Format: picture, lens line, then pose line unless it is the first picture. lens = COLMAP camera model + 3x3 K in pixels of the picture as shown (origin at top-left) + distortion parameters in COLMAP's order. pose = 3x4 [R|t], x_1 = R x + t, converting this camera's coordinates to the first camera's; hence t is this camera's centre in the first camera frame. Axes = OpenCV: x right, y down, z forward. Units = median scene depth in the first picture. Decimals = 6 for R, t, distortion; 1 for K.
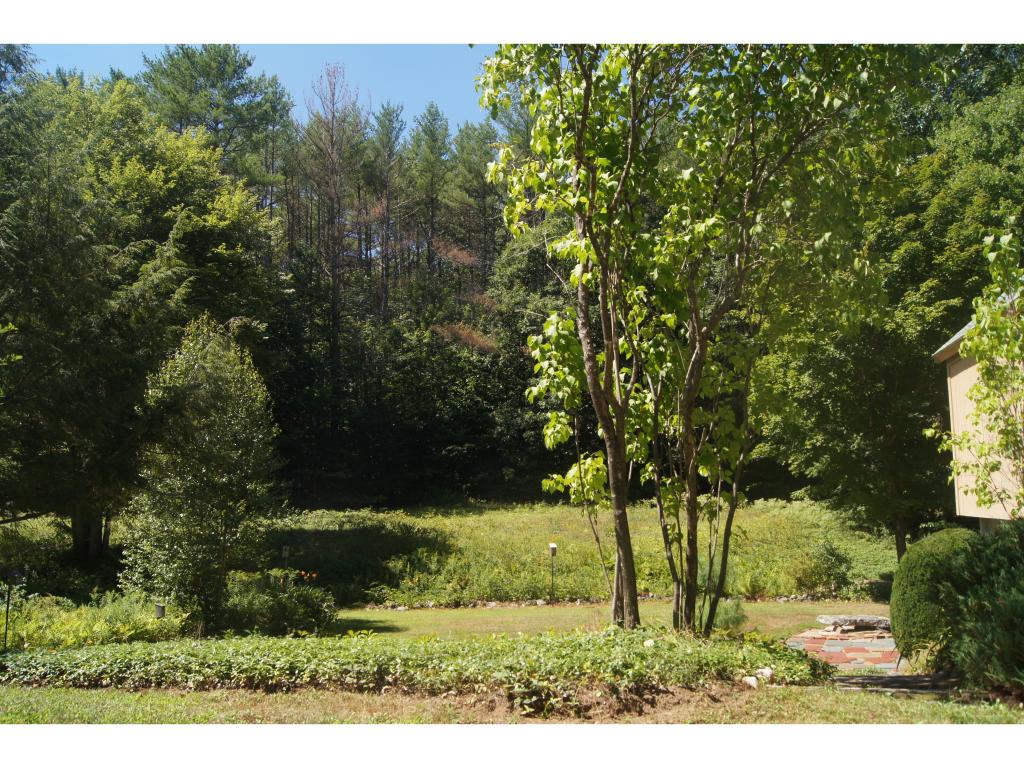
lens RADIAL K [[764.8, 0, 512.0], [0, 764.8, 384.0], [0, 0, 1]] dist [-0.084476, 0.004706]
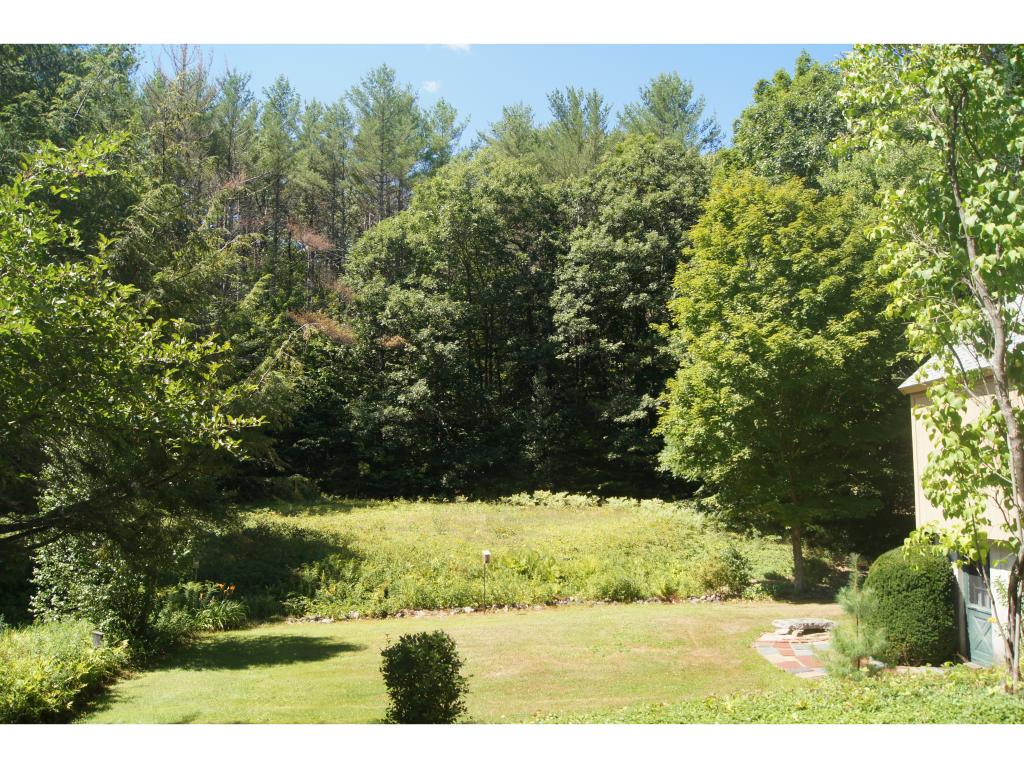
lens RADIAL K [[764.8, 0, 512.0], [0, 764.8, 384.0], [0, 0, 1]] dist [-0.084476, 0.004706]
pose [[0.967890, 0.039386, 0.248268, -0.159356], [-0.042761, 0.999052, 0.008213, -0.016207], [-0.247709, -0.018566, 0.968657, 0.032536]]
